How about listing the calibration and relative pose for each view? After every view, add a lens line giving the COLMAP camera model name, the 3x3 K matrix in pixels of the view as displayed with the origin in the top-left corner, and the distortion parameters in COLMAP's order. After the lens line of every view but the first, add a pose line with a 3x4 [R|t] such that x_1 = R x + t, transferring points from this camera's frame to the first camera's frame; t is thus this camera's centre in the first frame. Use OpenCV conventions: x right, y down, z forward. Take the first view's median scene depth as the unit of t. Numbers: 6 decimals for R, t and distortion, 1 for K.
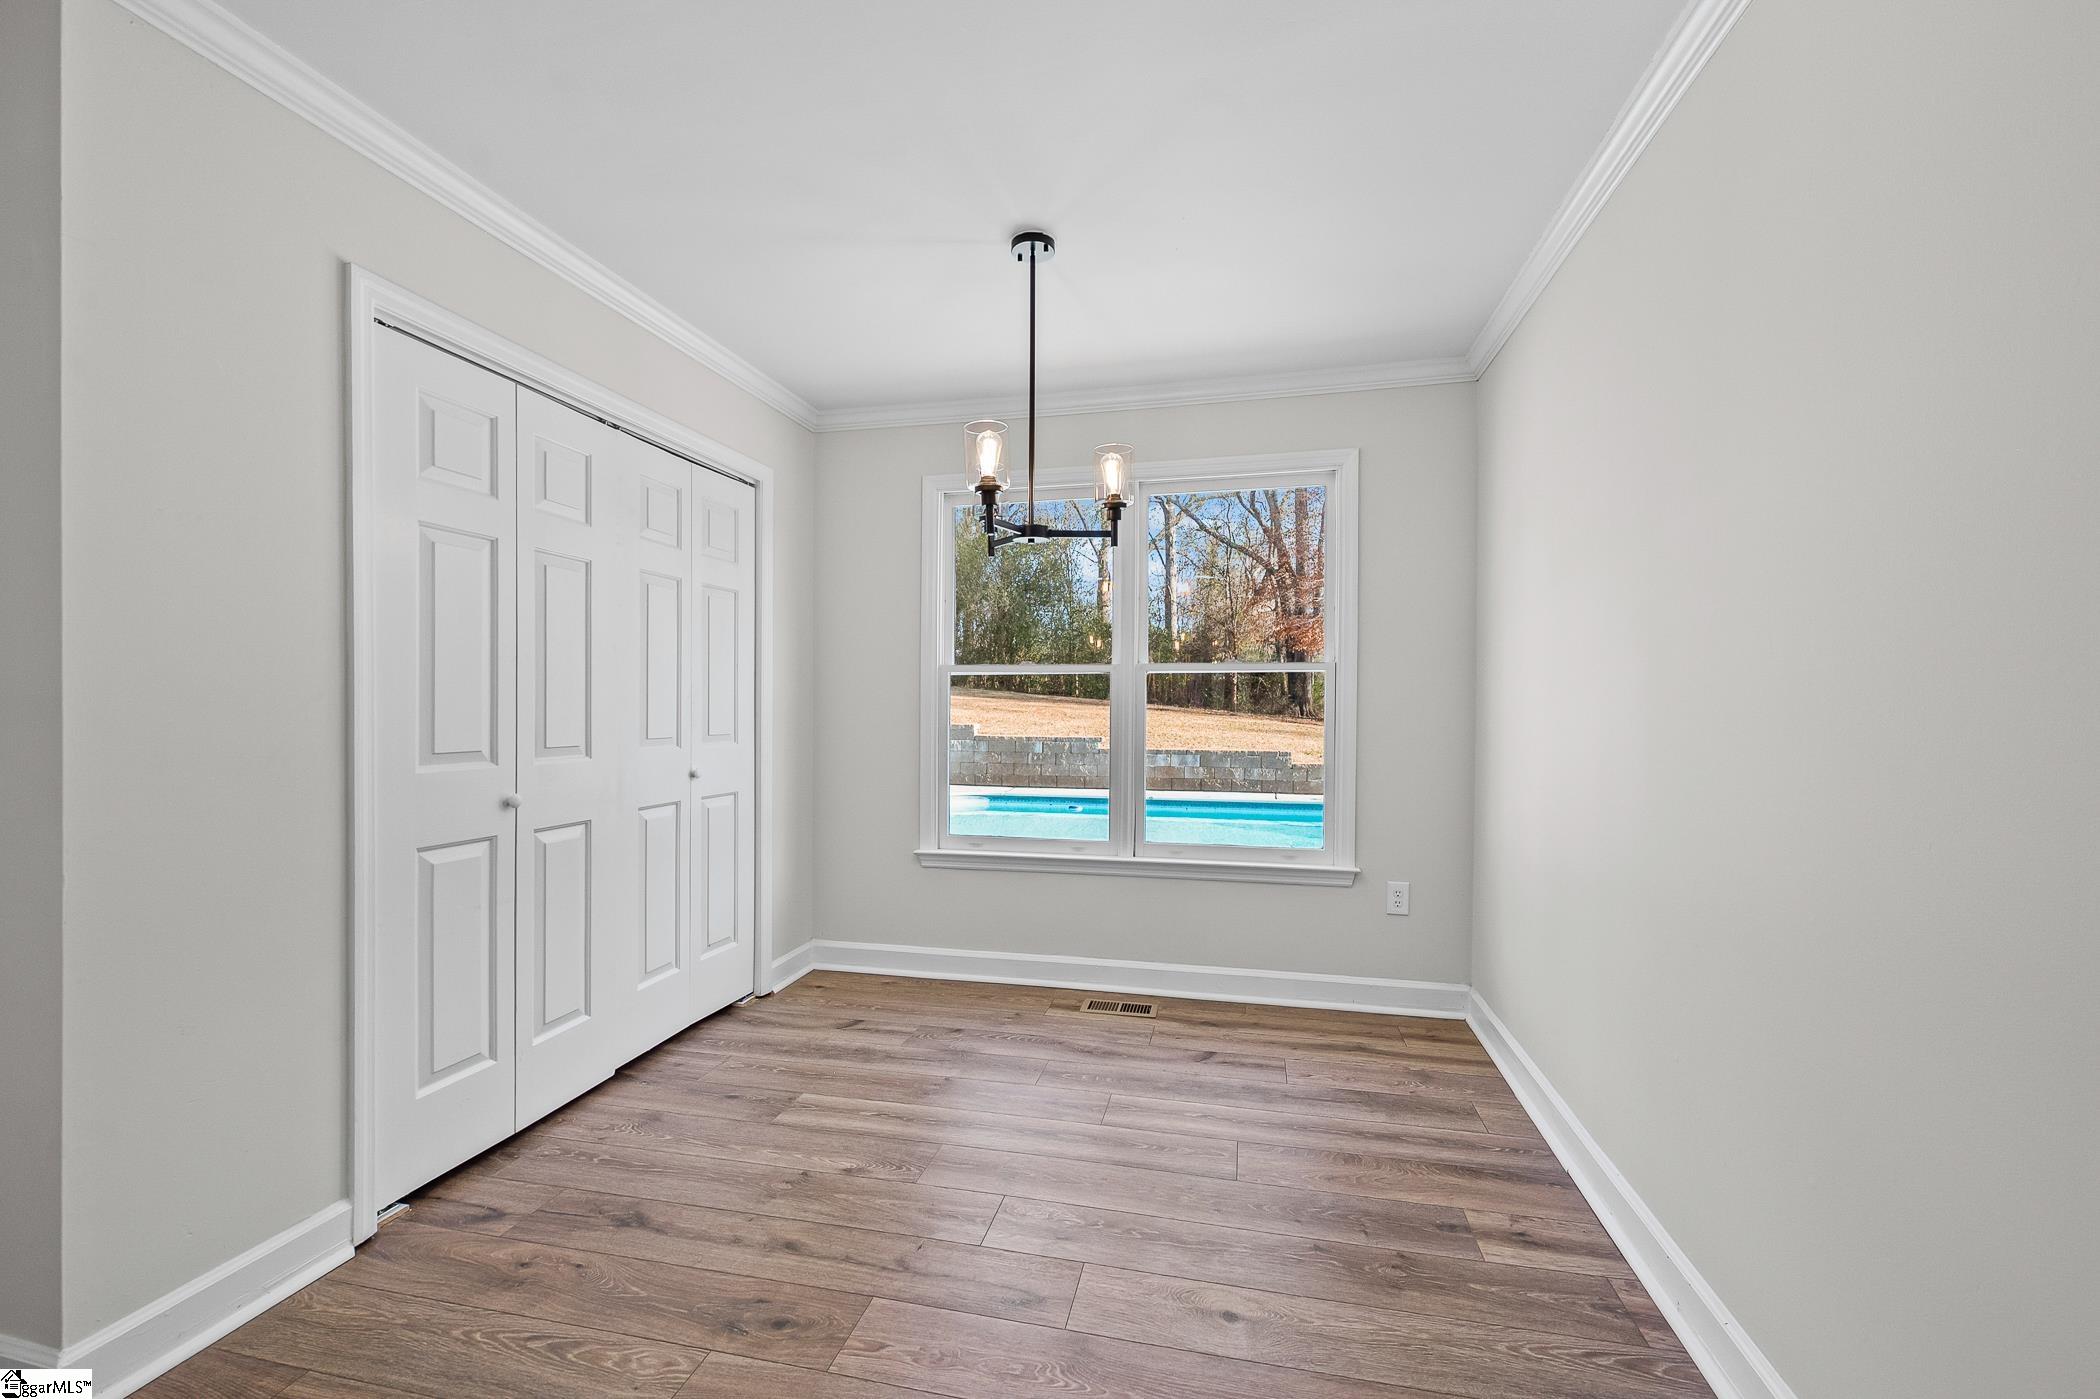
lens RADIAL K [[834.3, 0, 1056.9], [0, 834.3, 696.0], [0, 0, 1]] dist [-0.000870, 0.000027]
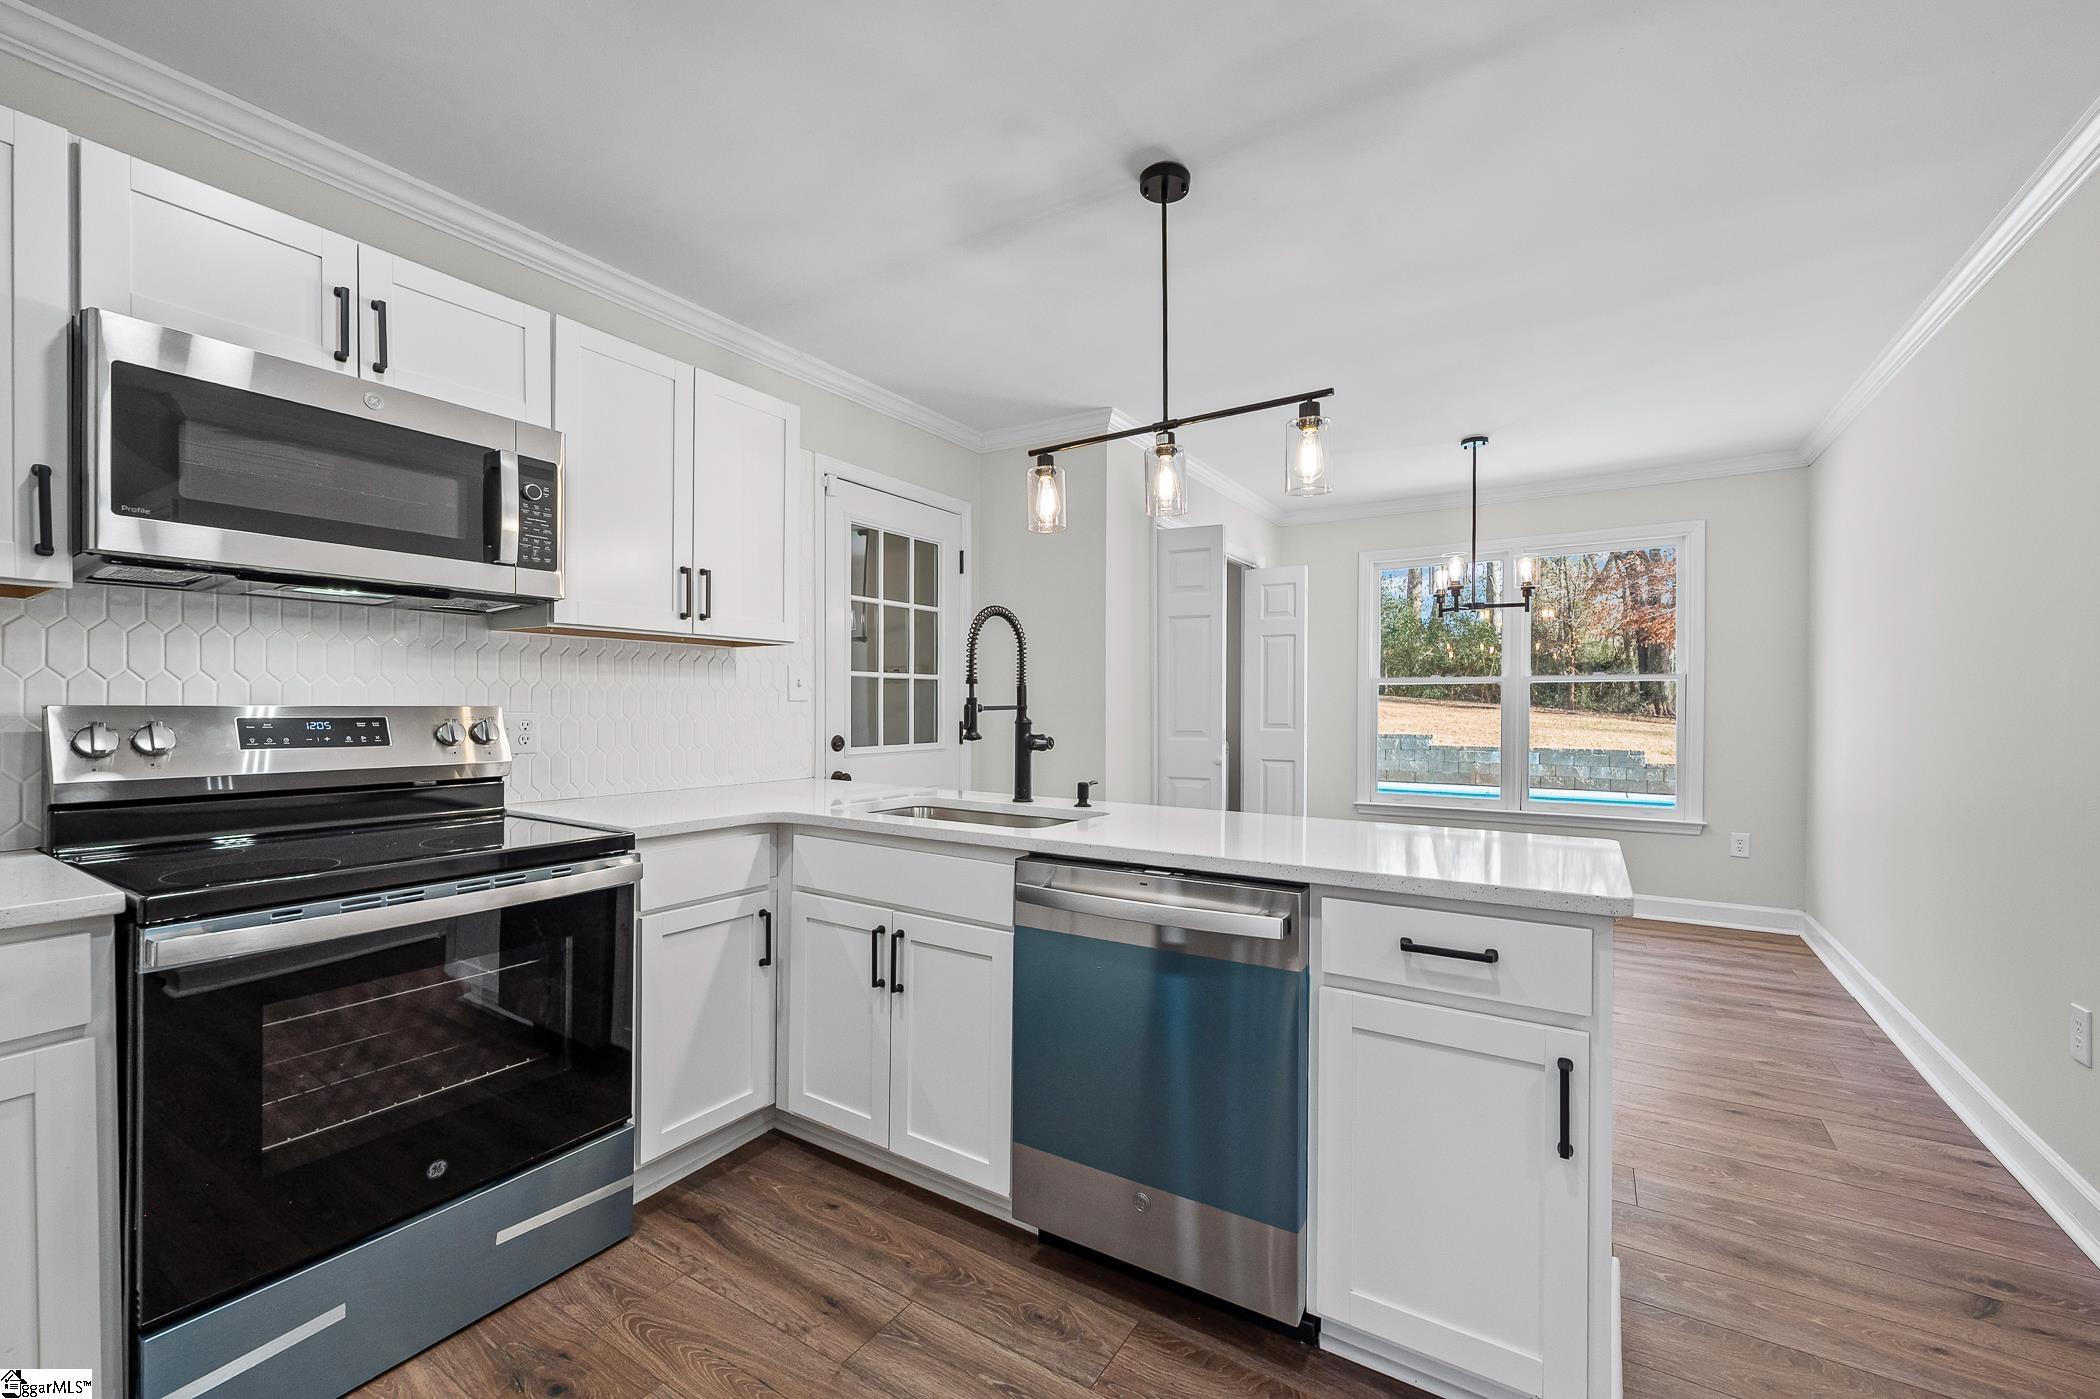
lens RADIAL K [[834.3, 0, 1056.9], [0, 834.3, 696.0], [0, 0, 1]] dist [-0.000870, 0.000027]
pose [[0.943247, -0.004033, -0.332066, -0.153126], [0.004786, 0.999987, 0.001450, -0.009221], [0.332056, -0.002957, 0.943255, -0.522170]]
